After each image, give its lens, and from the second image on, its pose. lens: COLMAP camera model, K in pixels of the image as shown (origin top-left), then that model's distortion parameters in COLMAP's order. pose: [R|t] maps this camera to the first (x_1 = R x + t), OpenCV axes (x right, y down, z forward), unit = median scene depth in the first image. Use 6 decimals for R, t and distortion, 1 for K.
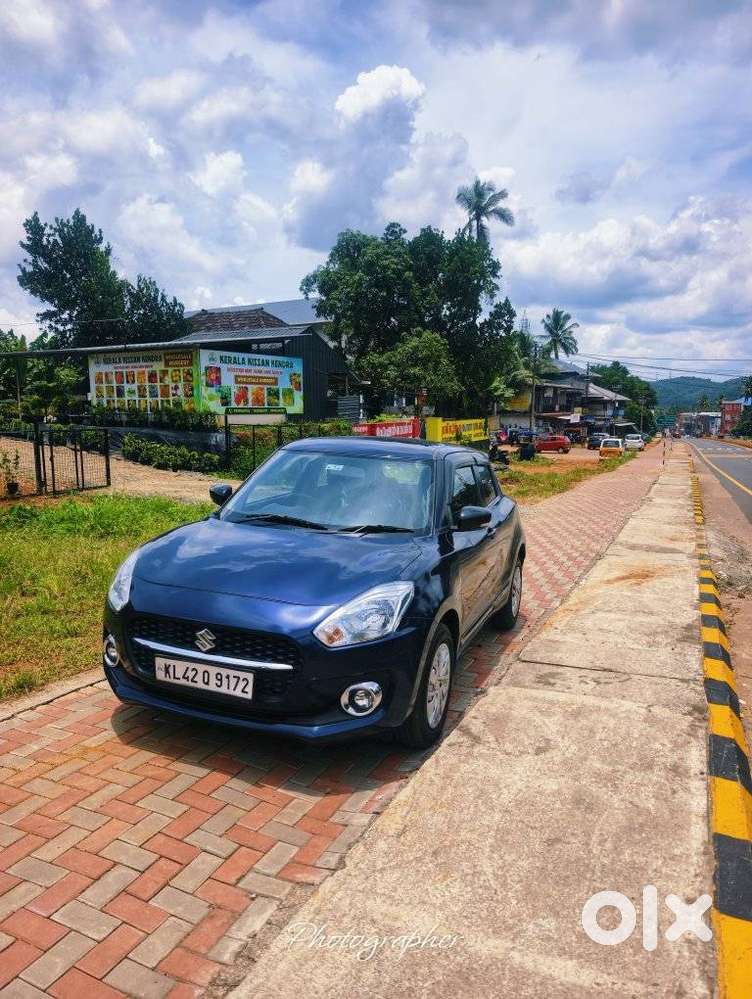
lens RADIAL K [[688.6, 0, 378.3], [0, 688.6, 502.4], [0, 0, 1]] dist [0.020589, -0.074611]
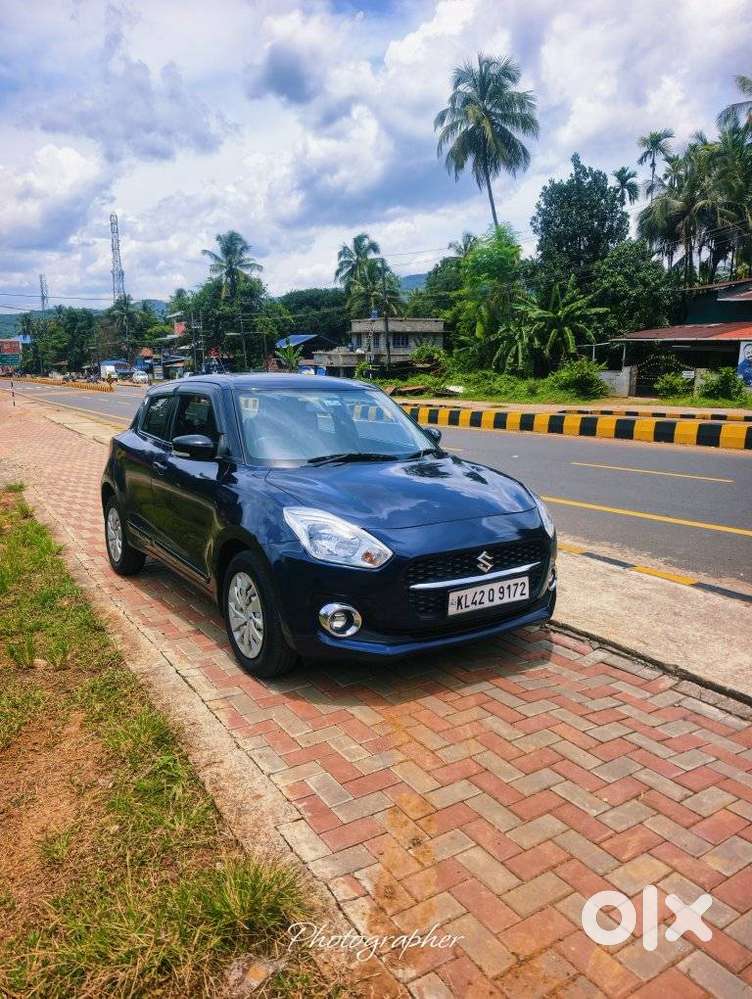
lens RADIAL K [[691.1, 0, 365.7], [0, 691.1, 508.7], [0, 0, 1]] dist [0.003751, -0.030581]
pose [[0.597496, -0.184941, 0.780253, -0.144389], [0.109872, 0.982744, 0.148800, -0.007015], [-0.794309, -0.003180, 0.607506, 0.062489]]
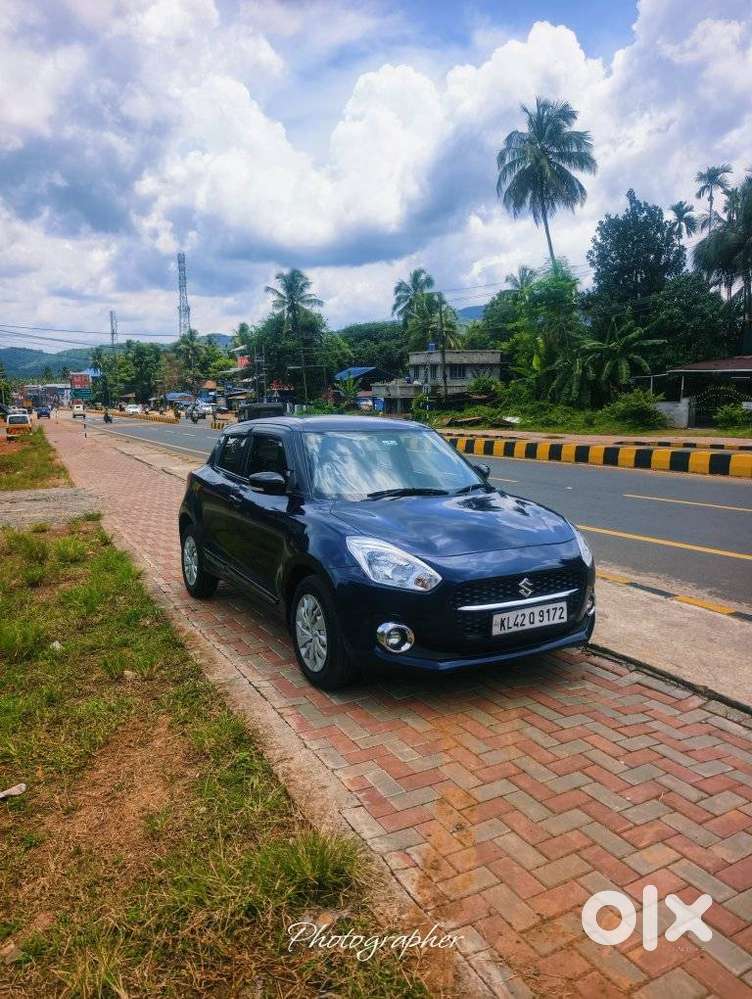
lens RADIAL K [[688.6, 0, 378.3], [0, 688.6, 502.4], [0, 0, 1]] dist [0.020589, -0.074611]
pose [[0.647448, -0.141722, 0.748816, -0.157103], [0.111502, 0.989599, 0.090885, -0.009656], [-0.753909, 0.024651, 0.656517, 0.051594]]
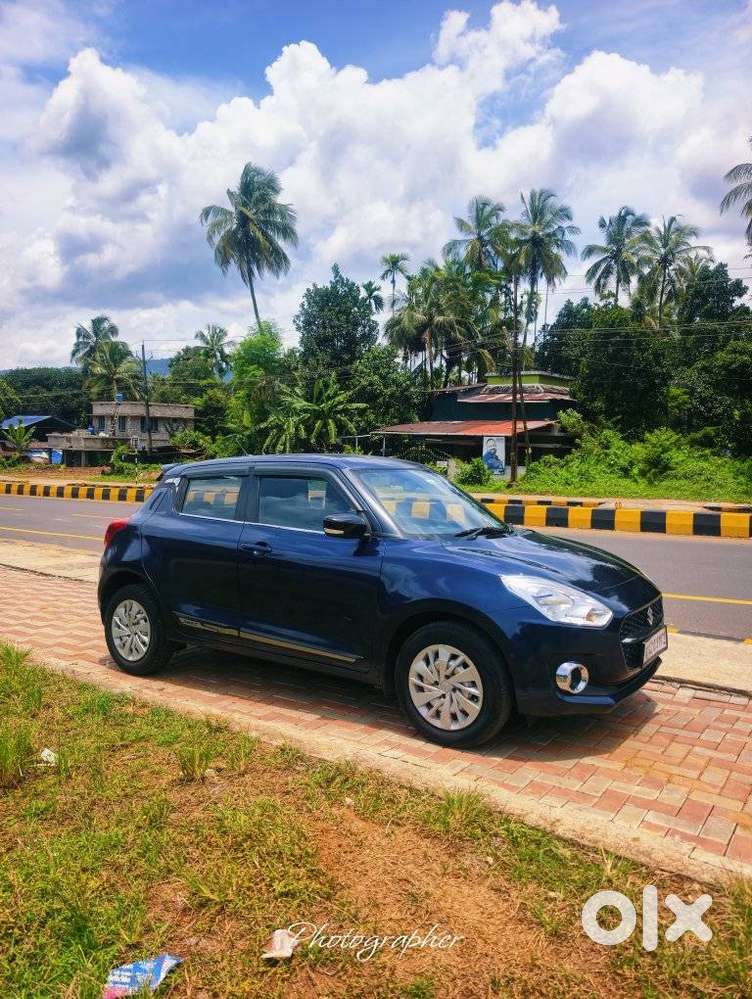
lens RADIAL K [[691.9, 0, 375.9], [0, 691.9, 513.7], [0, 0, 1]] dist [0.003561, -0.028560]
pose [[0.250857, -0.097819, 0.963069, -0.191828], [0.101039, 0.992093, 0.074449, -0.015562], [-0.962737, 0.078632, 0.258757, 0.141023]]
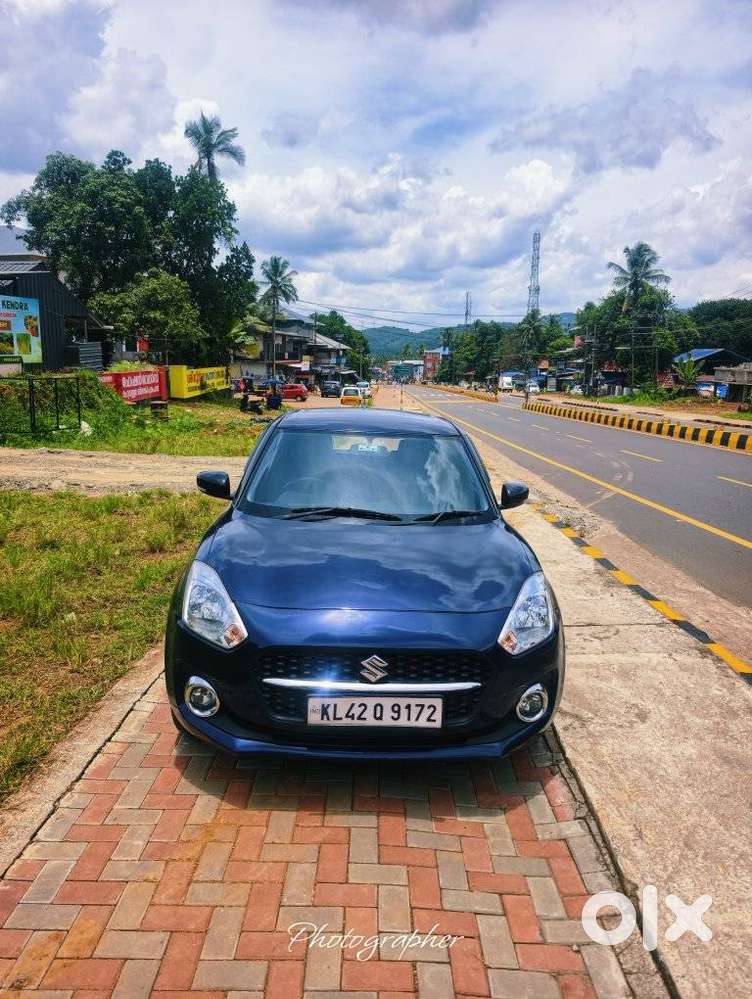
lens RADIAL K [[694.1, 0, 385.2], [0, 694.1, 487.2], [0, 0, 1]] dist [0.003038, -0.034285]
pose [[0.920684, -0.063566, 0.385097, -0.068171], [0.043339, 0.997197, 0.060987, -0.009044], [-0.387895, -0.039460, 0.920859, 0.027223]]
